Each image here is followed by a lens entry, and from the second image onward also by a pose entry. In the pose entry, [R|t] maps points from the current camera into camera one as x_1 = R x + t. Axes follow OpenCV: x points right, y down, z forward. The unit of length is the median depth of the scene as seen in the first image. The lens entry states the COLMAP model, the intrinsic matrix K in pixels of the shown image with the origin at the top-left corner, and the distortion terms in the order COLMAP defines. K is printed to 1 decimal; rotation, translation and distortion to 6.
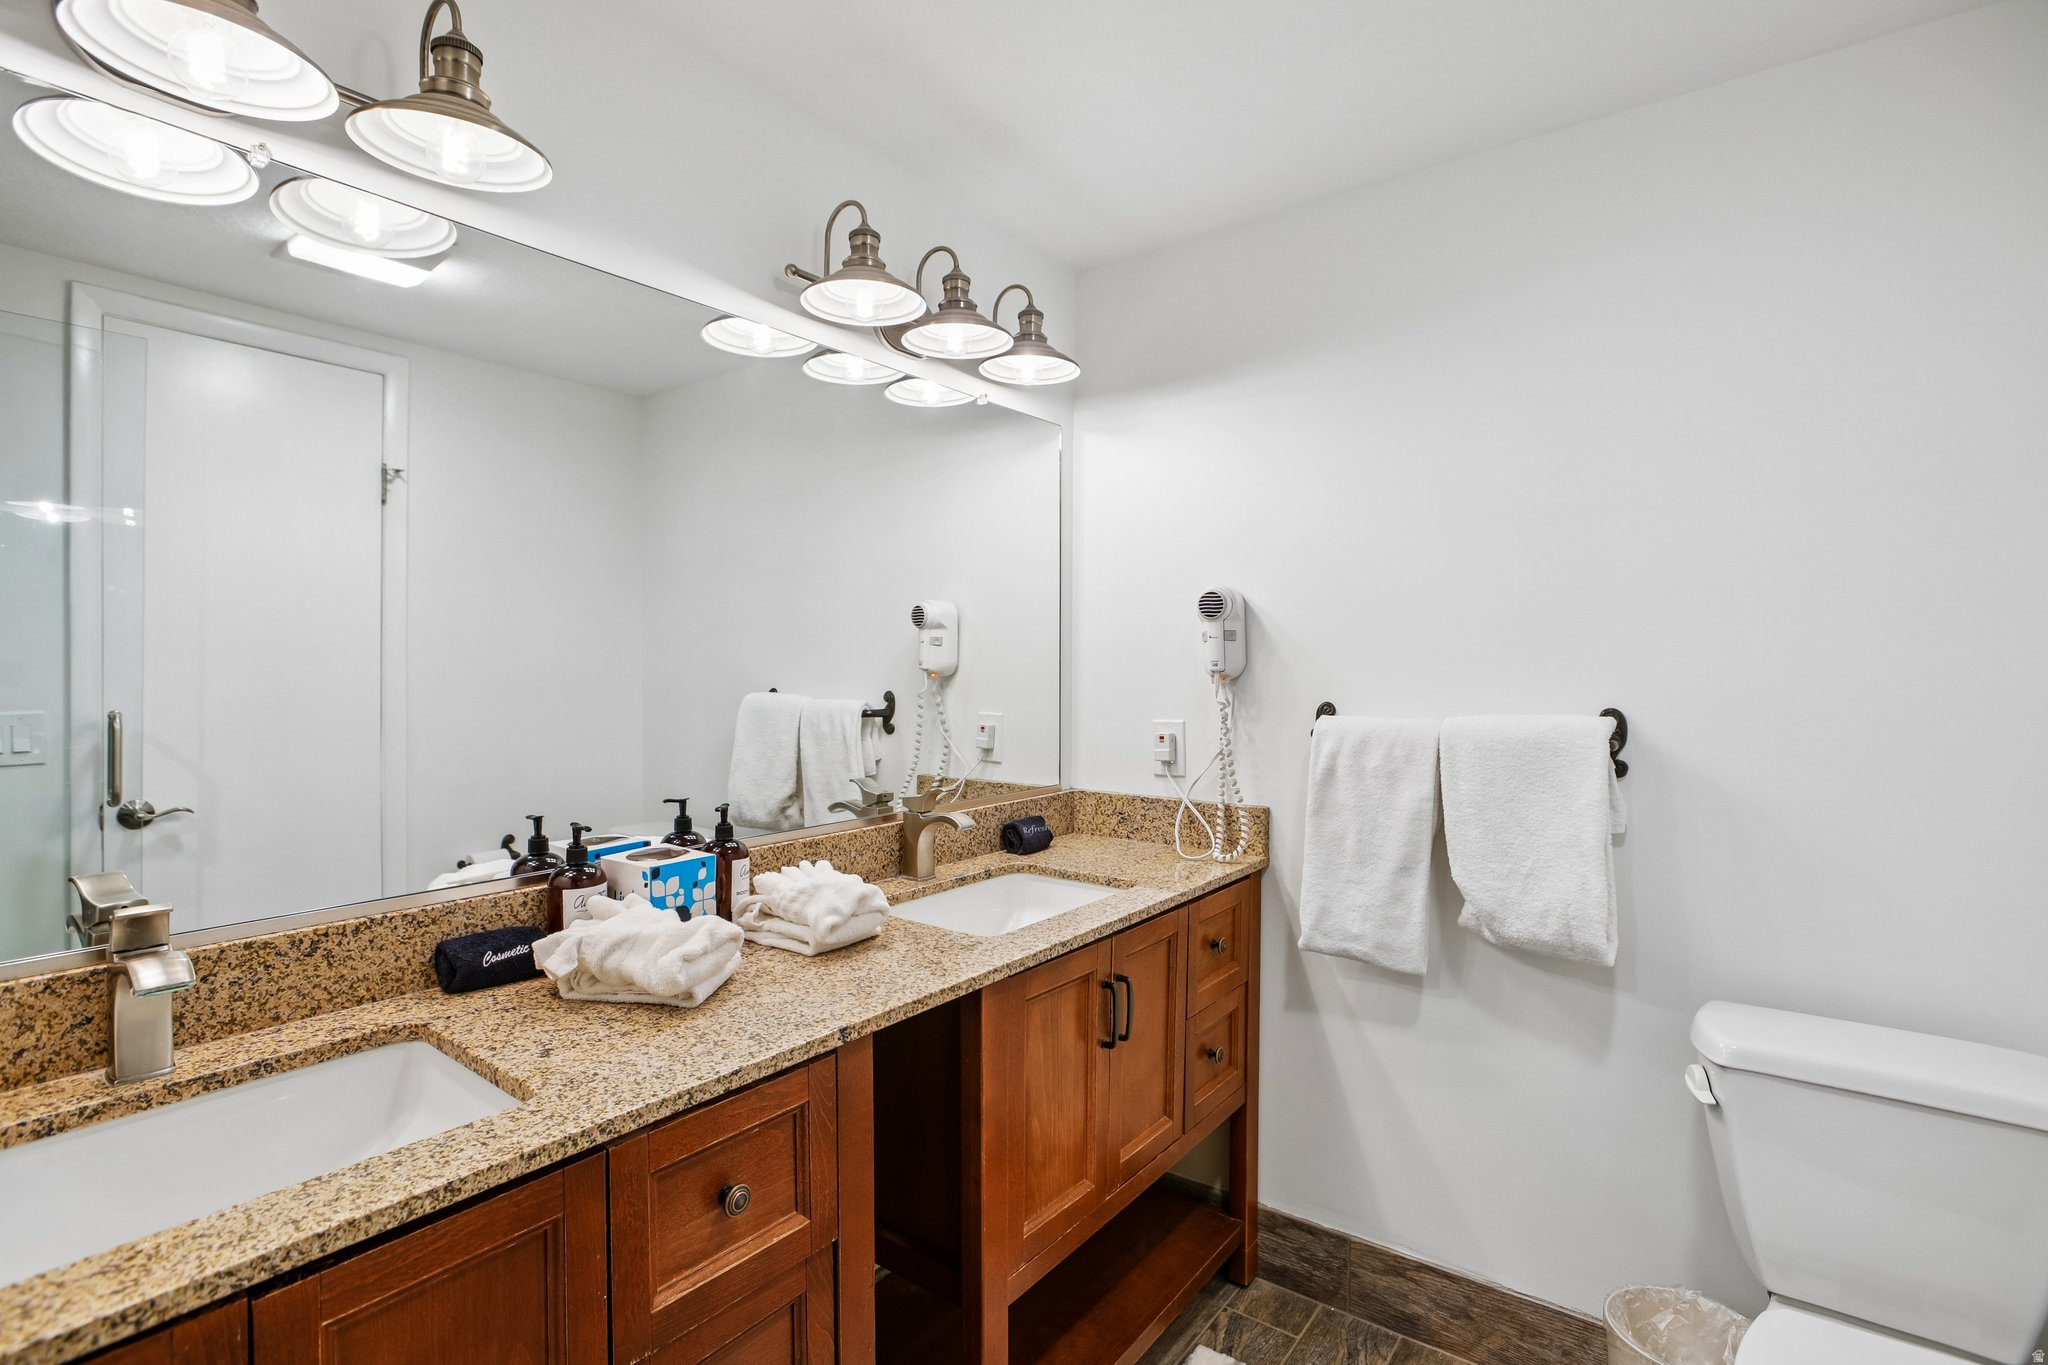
lens RADIAL K [[971.9, 0, 1034.4], [0, 971.9, 656.7], [0, 0, 1]] dist [-0.044216, 0.017119]
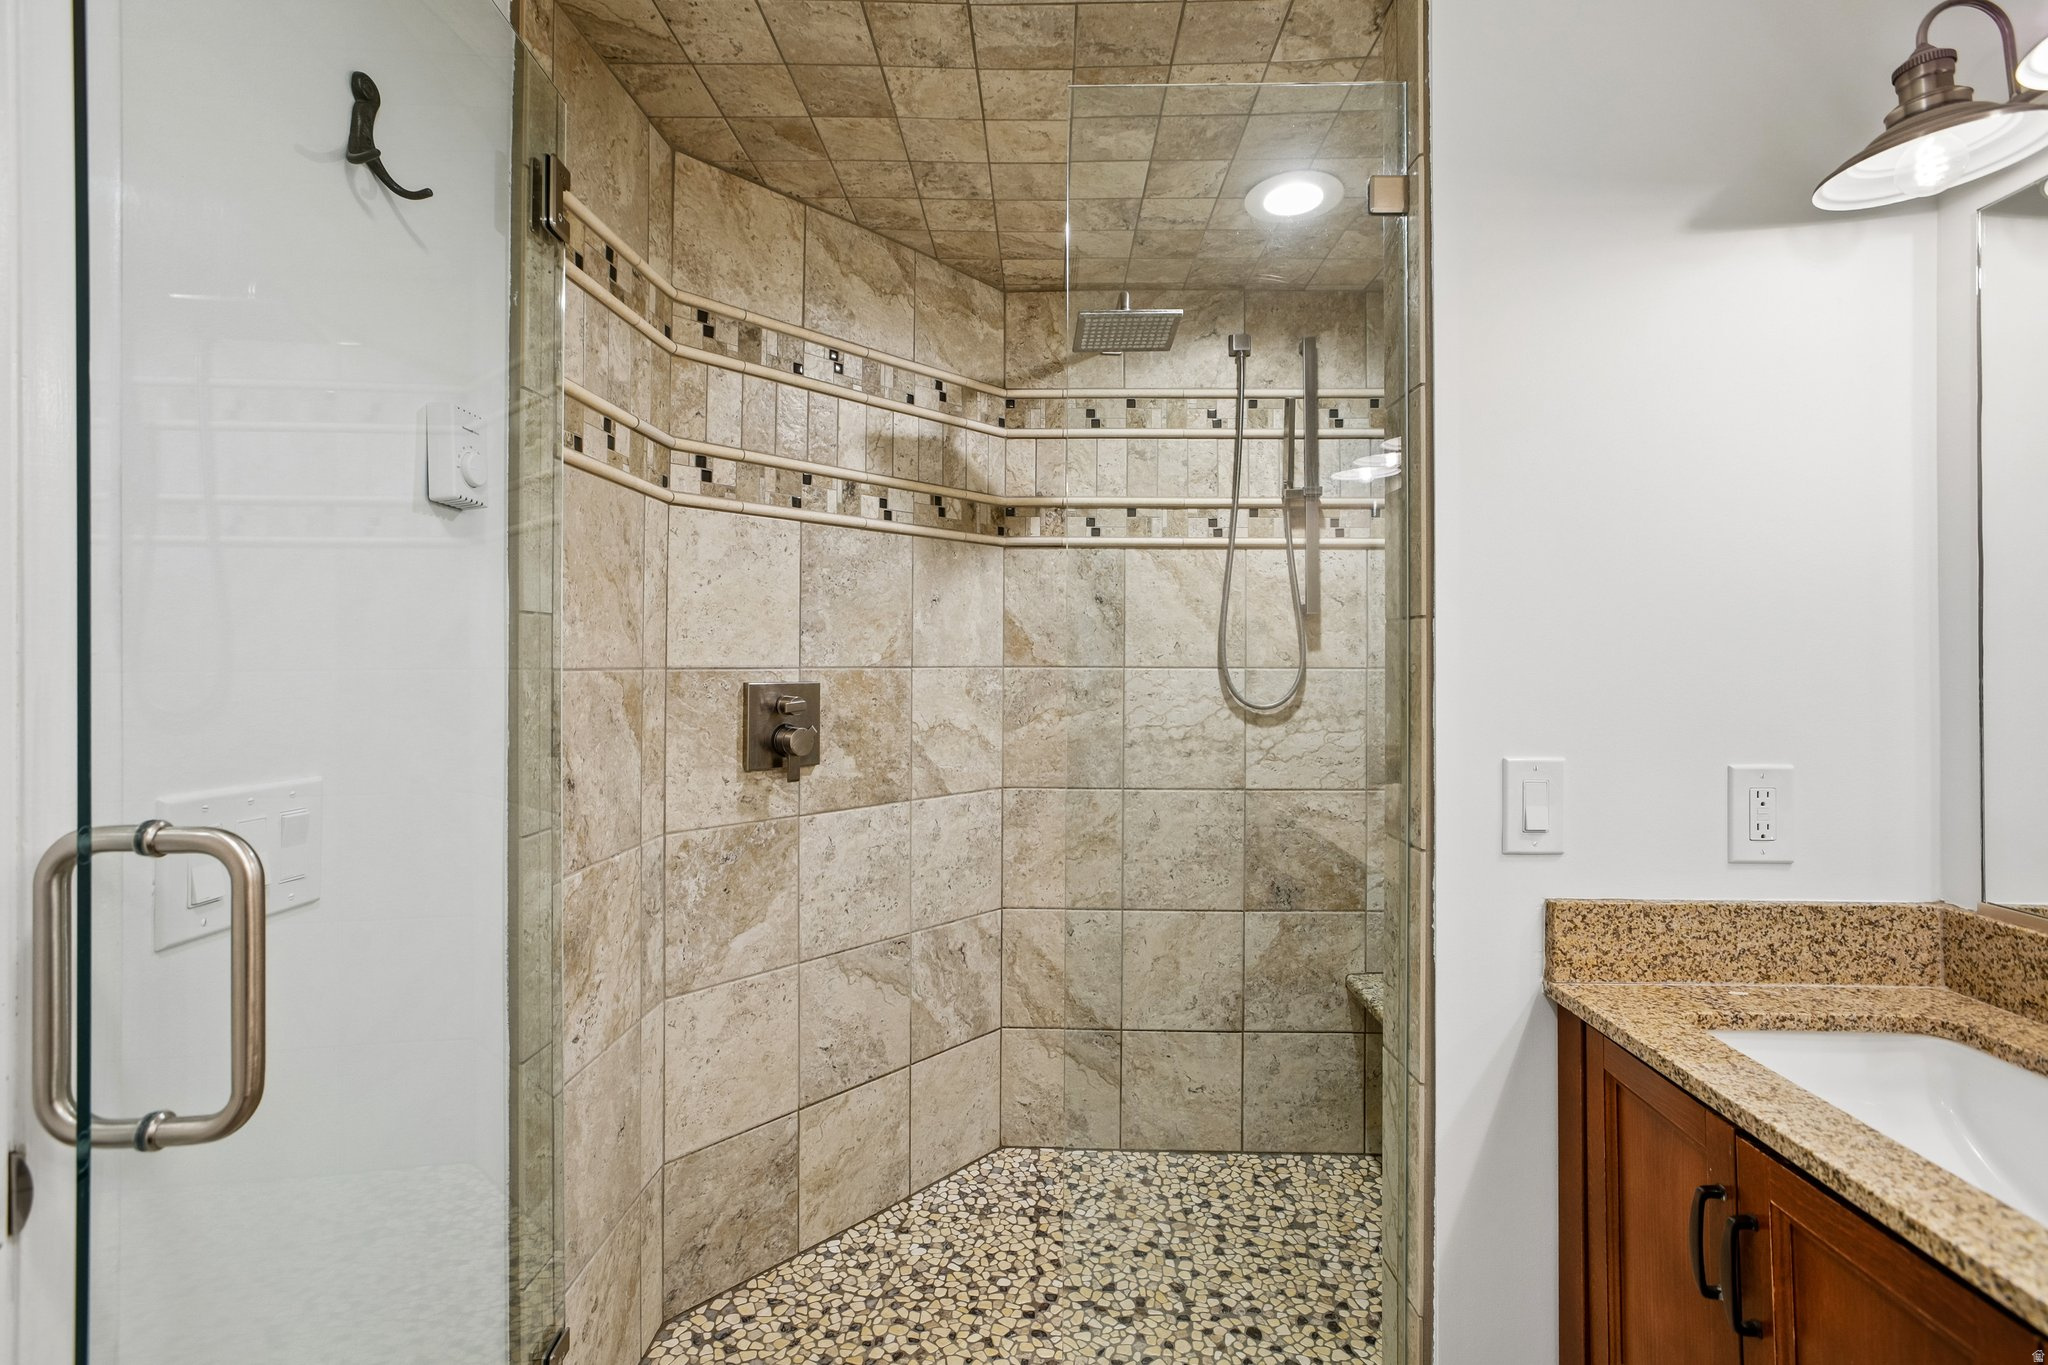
lens RADIAL K [[975.6, 0, 1017.0], [0, 975.6, 635.6], [0, 0, 1]] dist [-0.043410, 0.023870]
pose [[-0.822007, -0.020068, -0.569124, 0.483503], [-0.002478, 0.999495, -0.031664, 0.005927], [0.569472, -0.024618, -0.821642, 0.917133]]
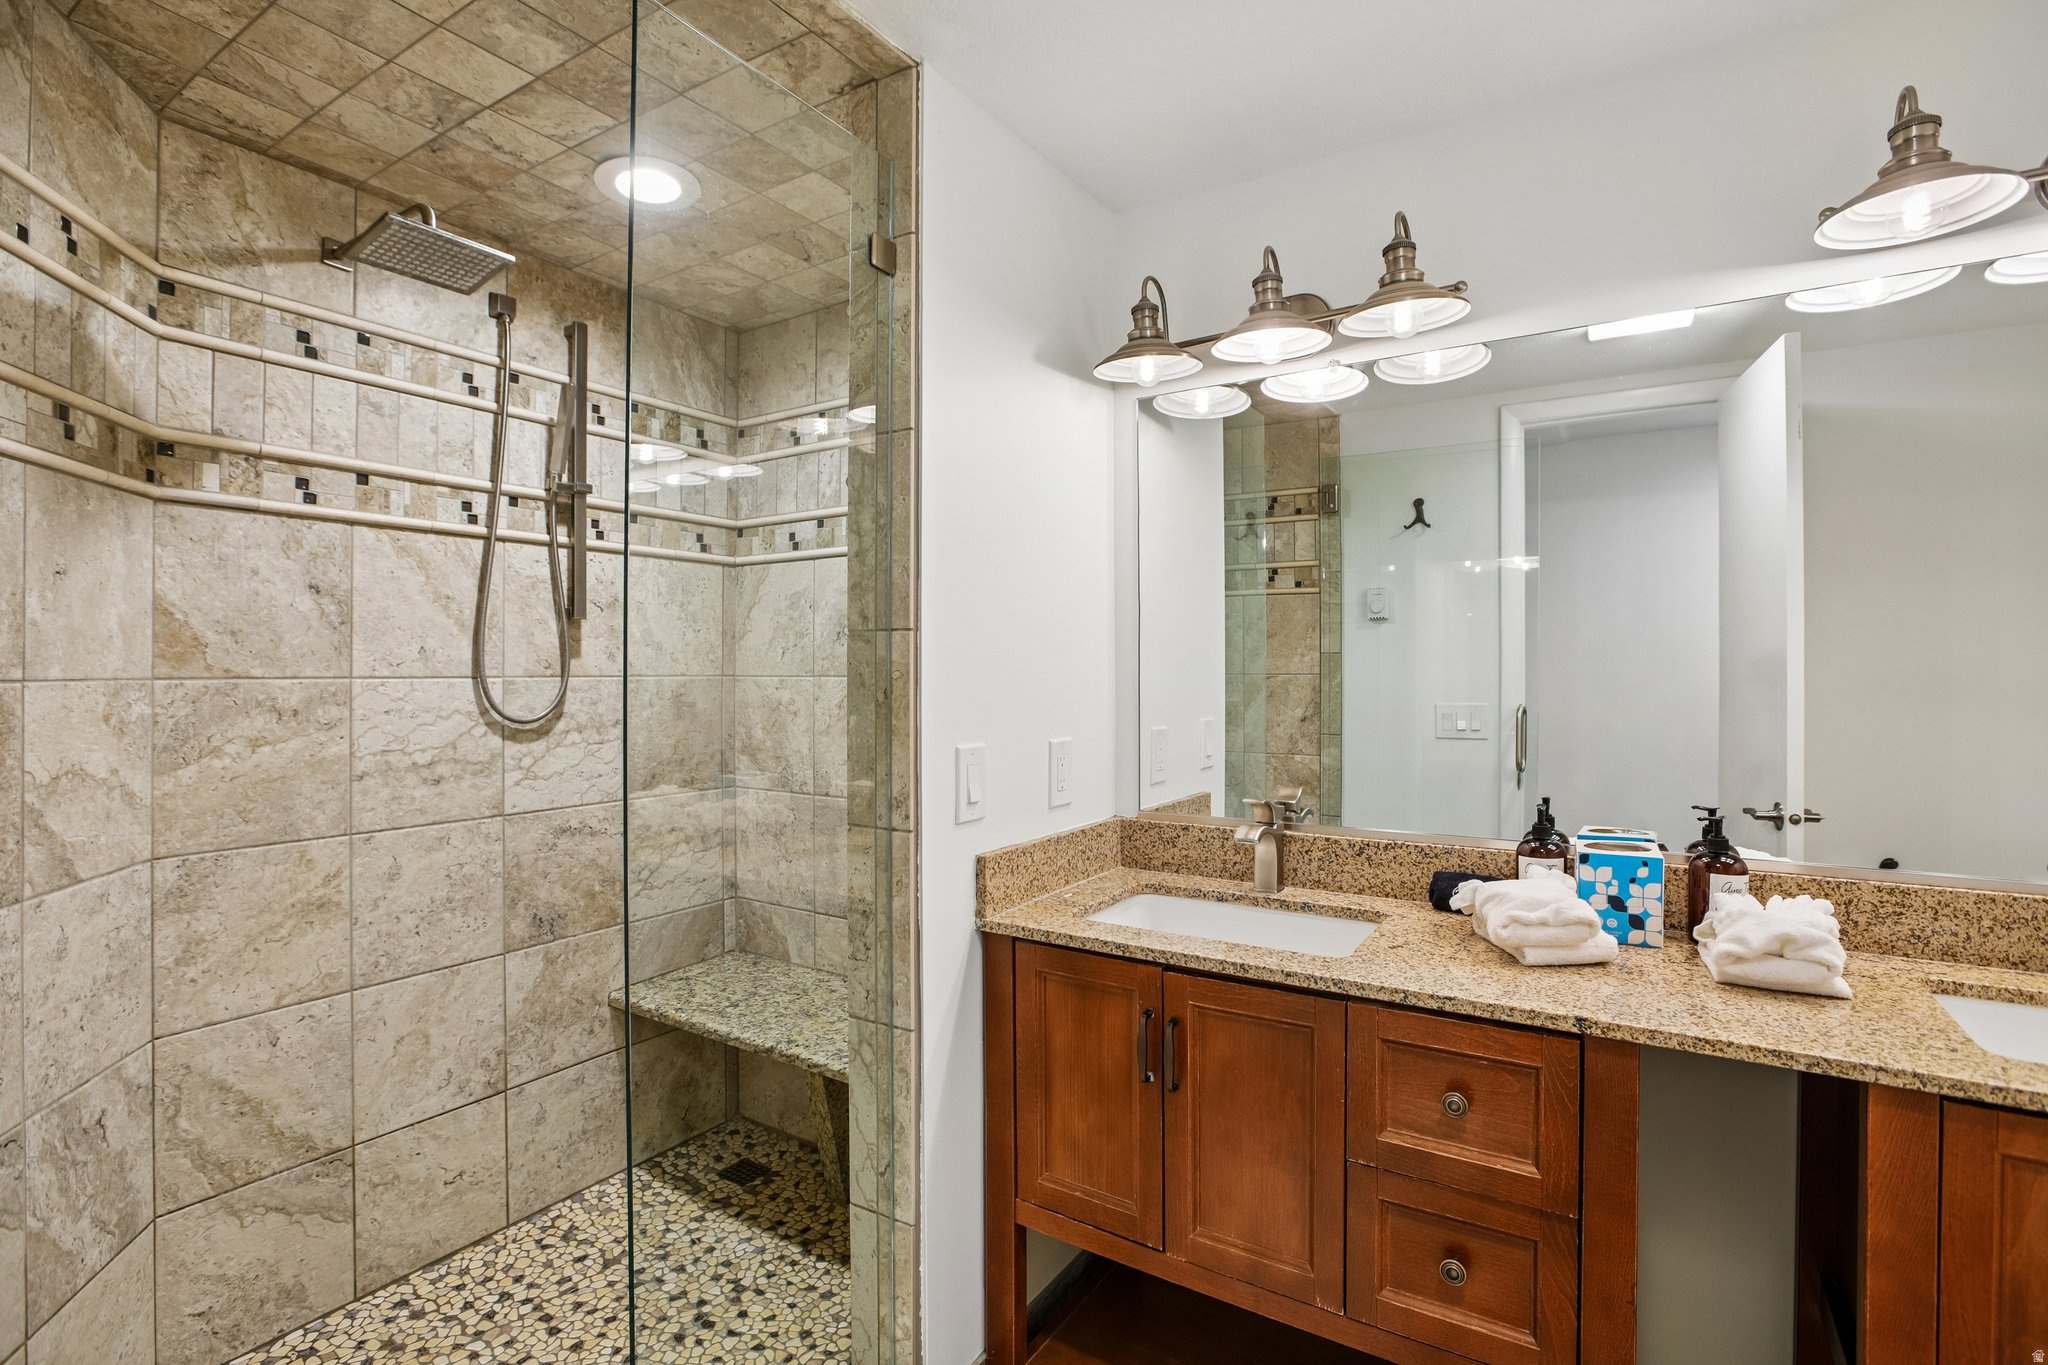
lens RADIAL K [[971.9, 0, 1034.4], [0, 971.9, 656.7], [0, 0, 1]] dist [-0.044216, 0.017119]
pose [[0.082377, -0.016594, -0.996463, 0.781865], [0.005948, 0.999852, -0.016159, 0.004083], [0.996584, -0.004596, 0.082463, 0.314361]]
